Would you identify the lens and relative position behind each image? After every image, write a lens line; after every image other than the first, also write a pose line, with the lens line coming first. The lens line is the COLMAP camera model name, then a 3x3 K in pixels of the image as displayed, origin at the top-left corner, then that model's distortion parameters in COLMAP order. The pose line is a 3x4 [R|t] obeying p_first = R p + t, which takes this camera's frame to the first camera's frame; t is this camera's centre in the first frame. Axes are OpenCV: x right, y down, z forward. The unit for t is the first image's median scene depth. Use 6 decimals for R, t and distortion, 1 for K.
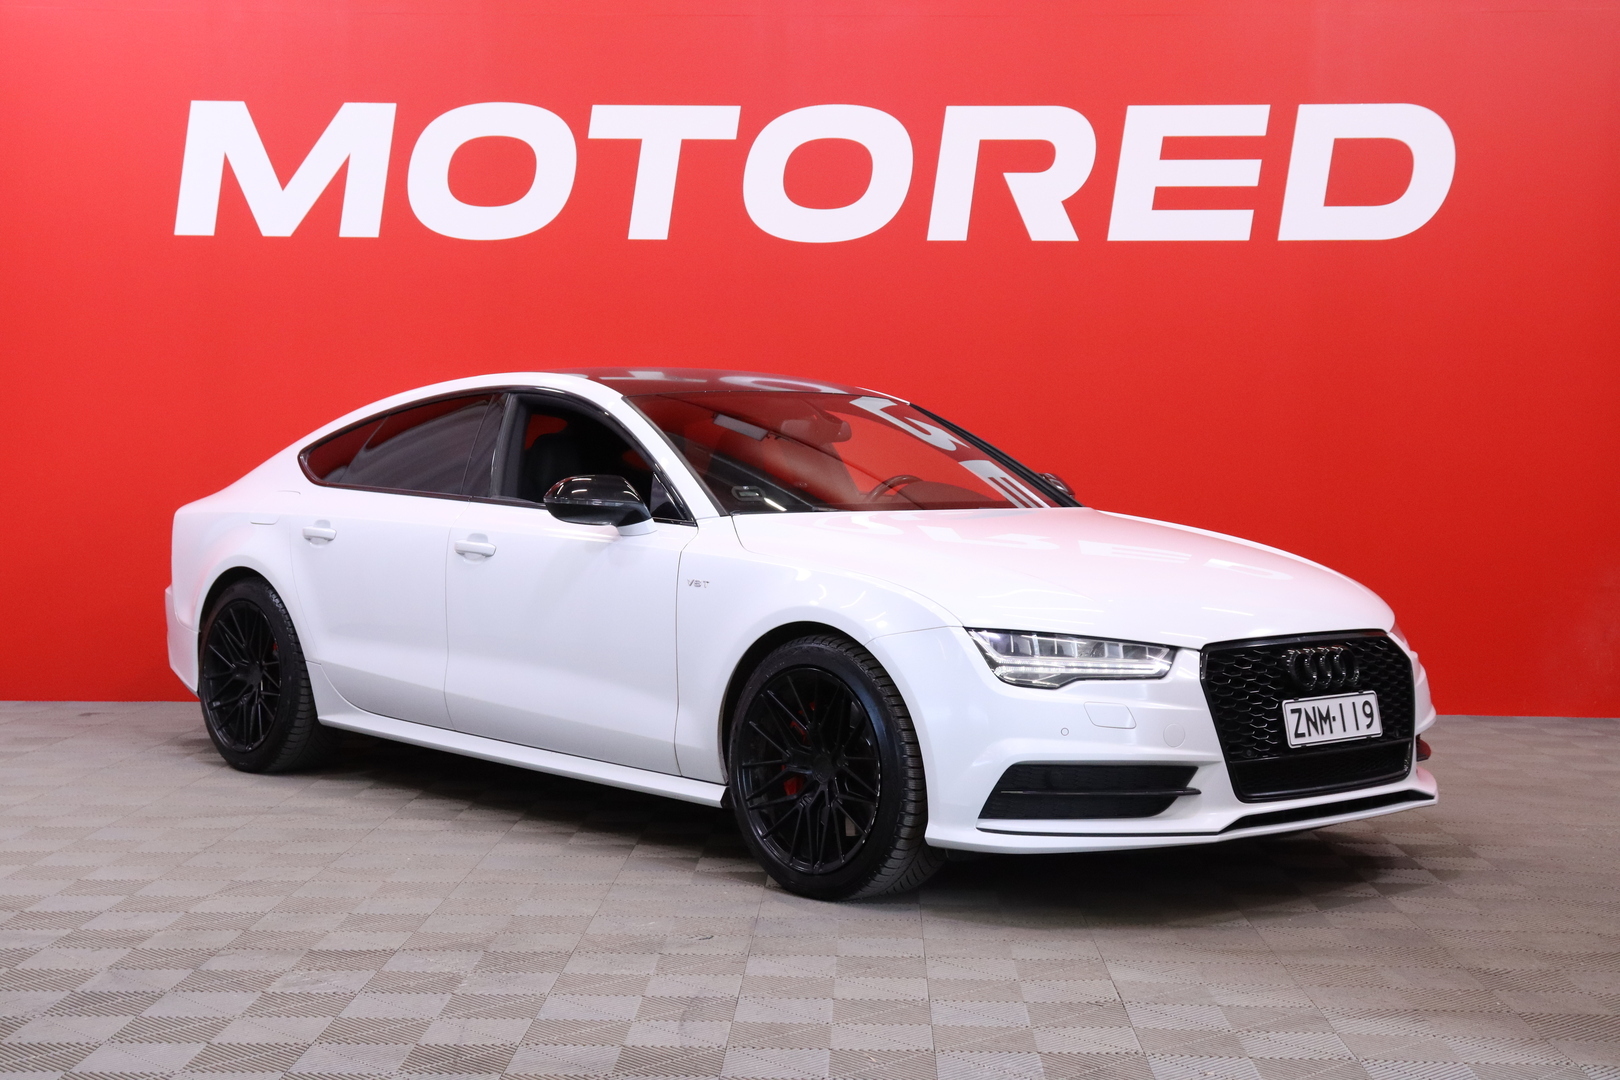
lens RADIAL K [[2447.7, 0, 802.0], [0, 2447.7, 535.0], [0, 0, 1]] dist [0.005254, 0.000000]
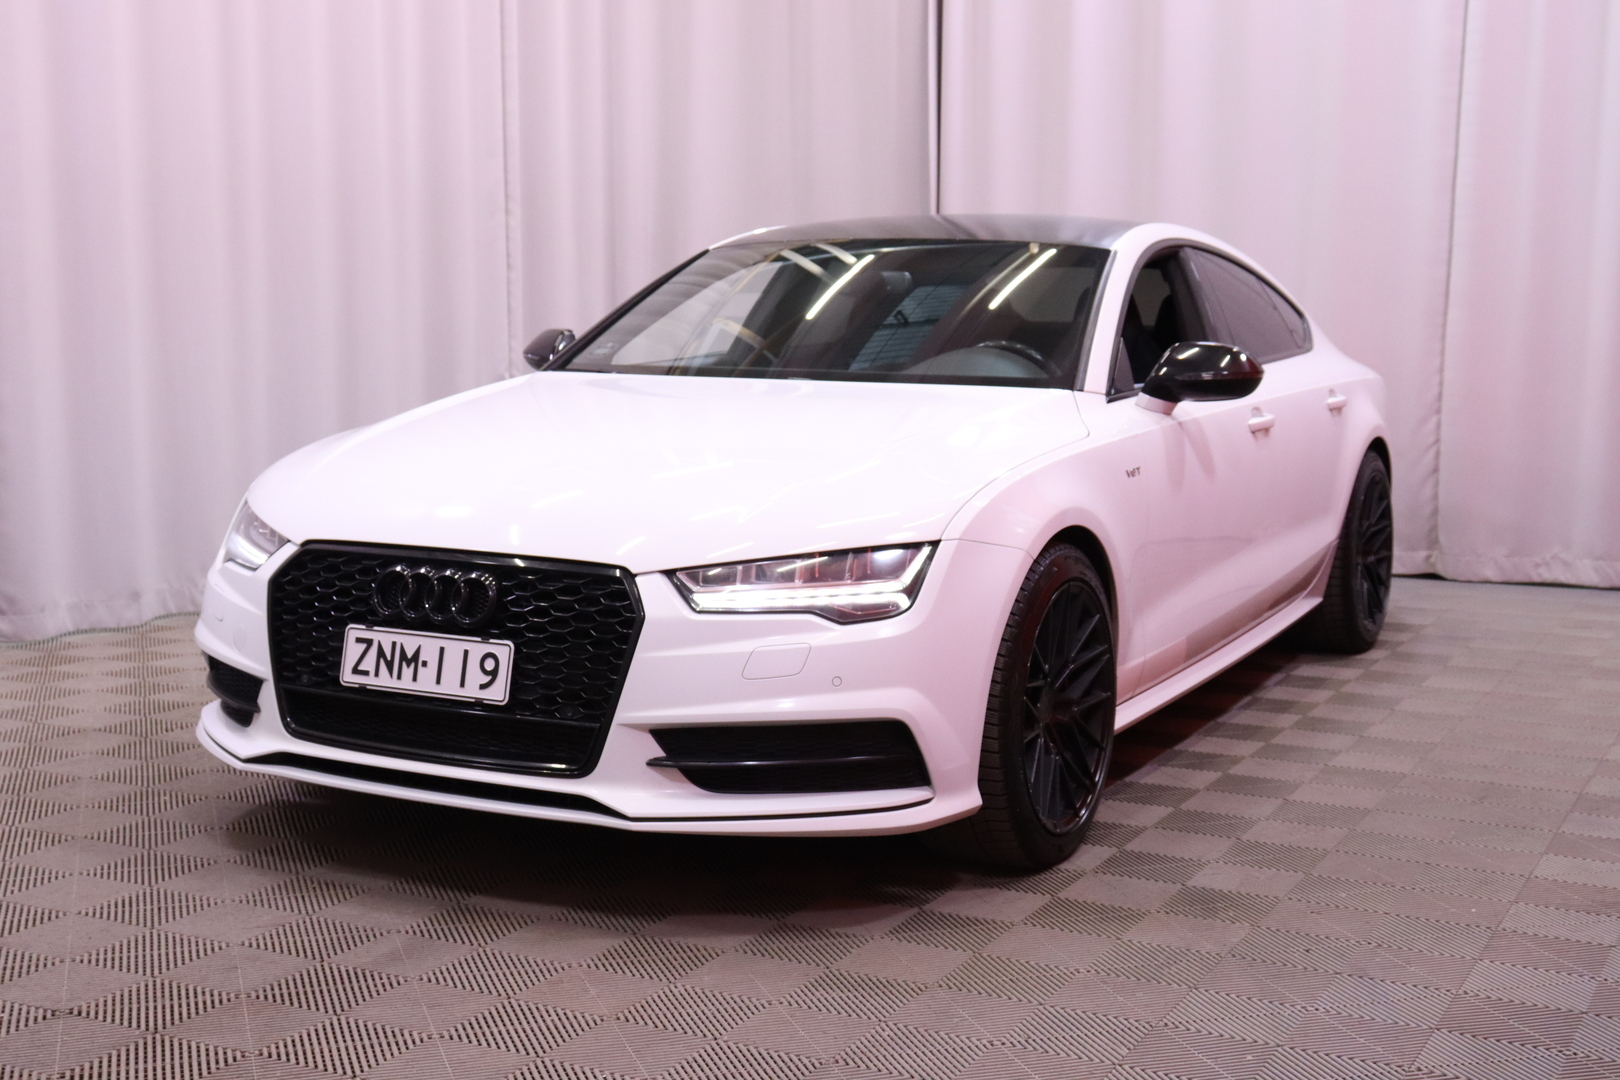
lens RADIAL K [[2172.5, 0, 807.6], [0, 2172.5, 545.3], [0, 0, 1]] dist [-0.000060, 0.000000]
pose [[0.336168, 0.111016, -0.935236, 0.886591], [-0.046282, 0.993776, 0.101329, -0.034609], [0.940664, 0.009221, 0.339213, 0.893239]]
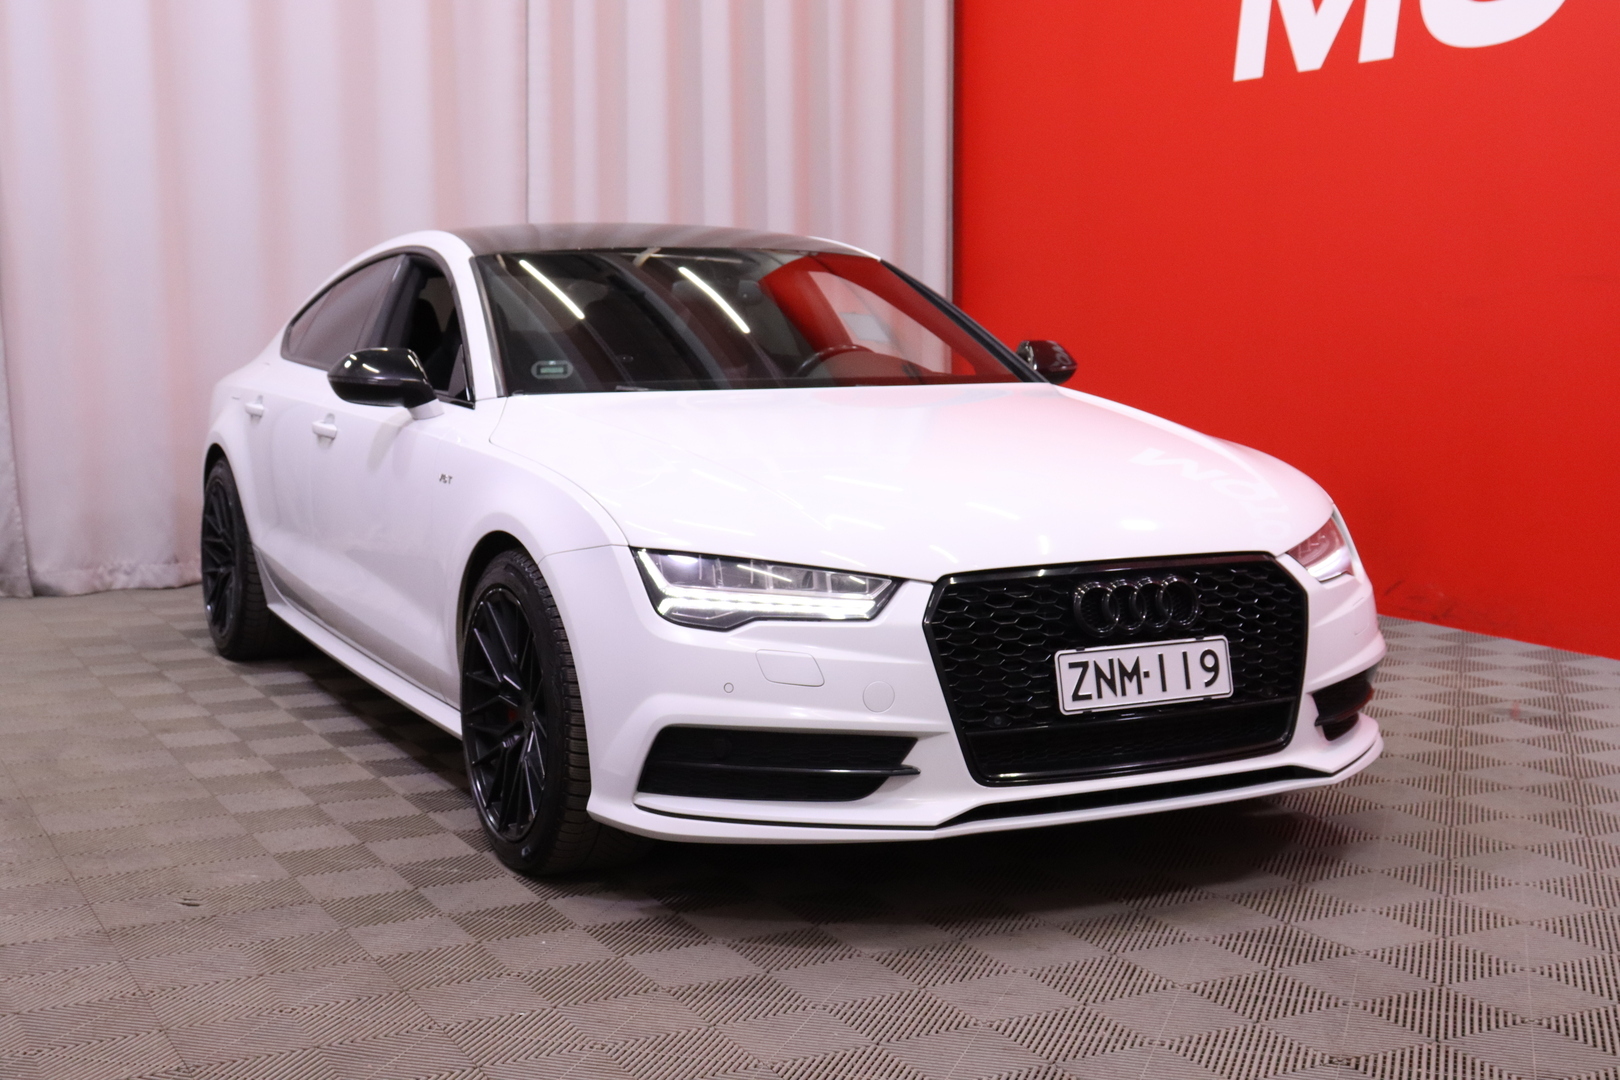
lens RADIAL K [[2172.5, 0, 817.7], [0, 2172.5, 525.7], [0, 0, 1]] dist [-0.000060, 0.000000]
pose [[0.964985, 0.018389, -0.261659, 0.296543], [-0.000700, 0.997716, 0.067538, -0.015547], [0.262303, -0.064990, 0.962795, 0.338696]]
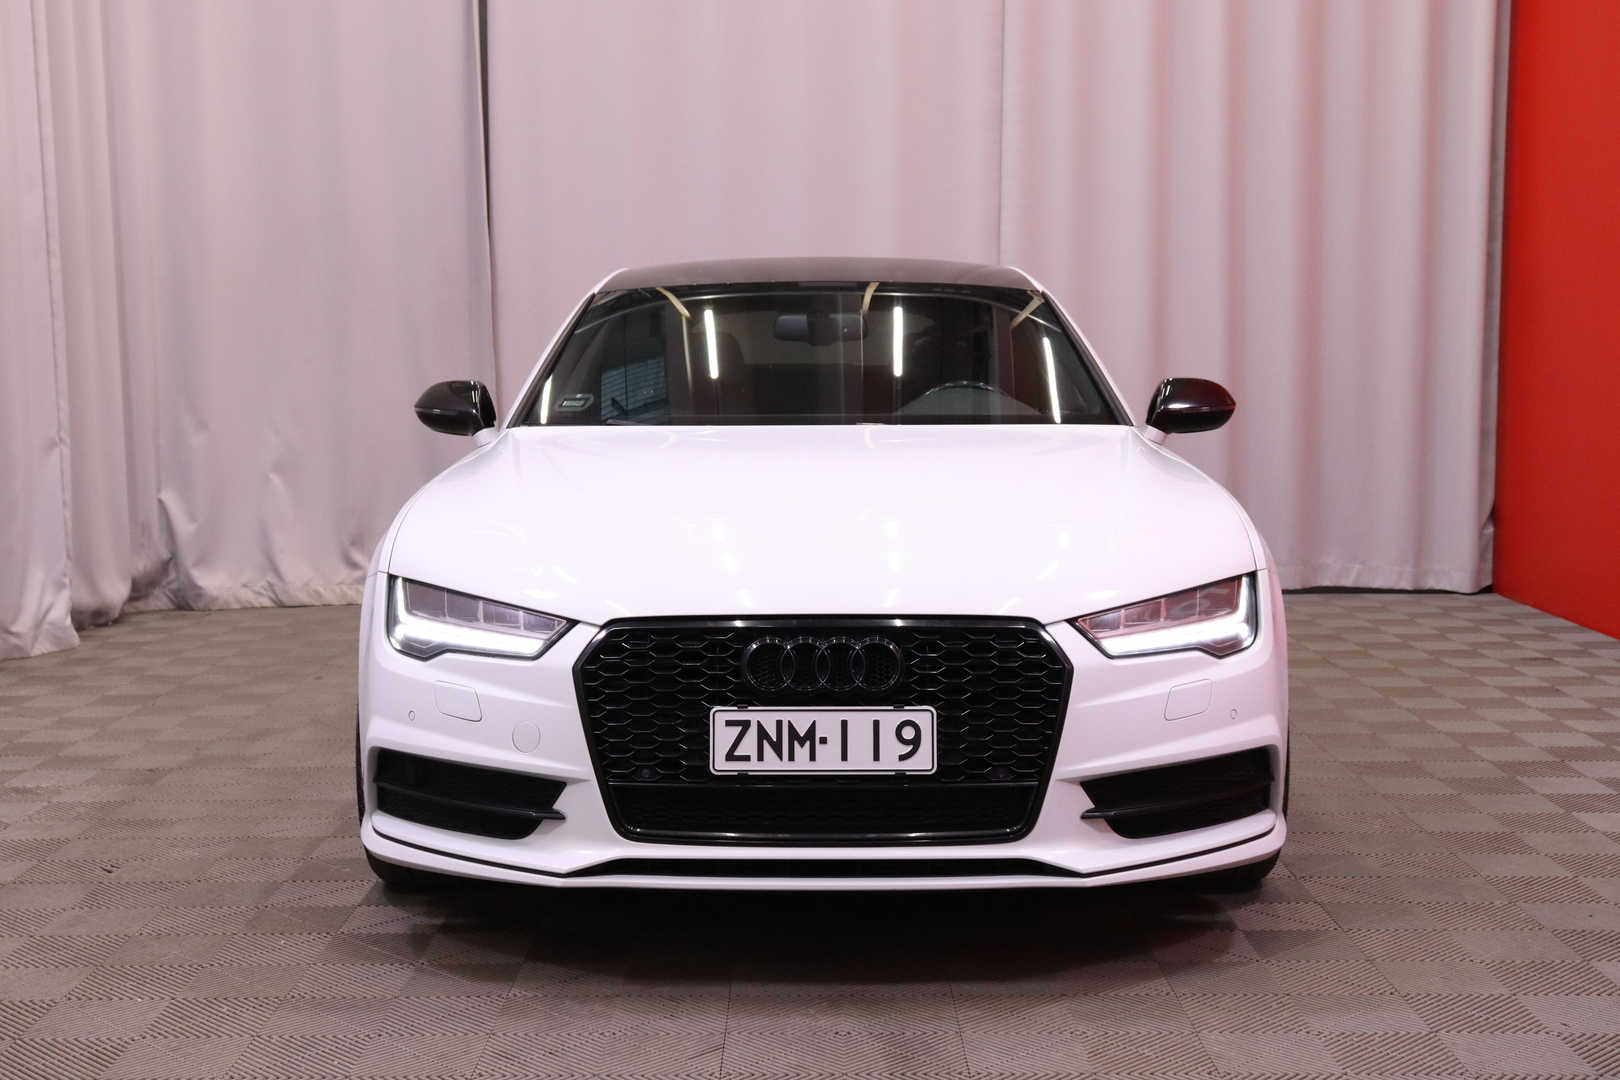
lens RADIAL K [[2172.5, 0, 812.4], [0, 2172.5, 547.5], [0, 0, 1]] dist [-0.000060, 0.000000]
pose [[0.732043, 0.060208, -0.678592, 0.637578], [-0.018234, 0.997462, 0.068829, -0.022399], [0.681014, -0.038013, 0.731283, 0.554034]]
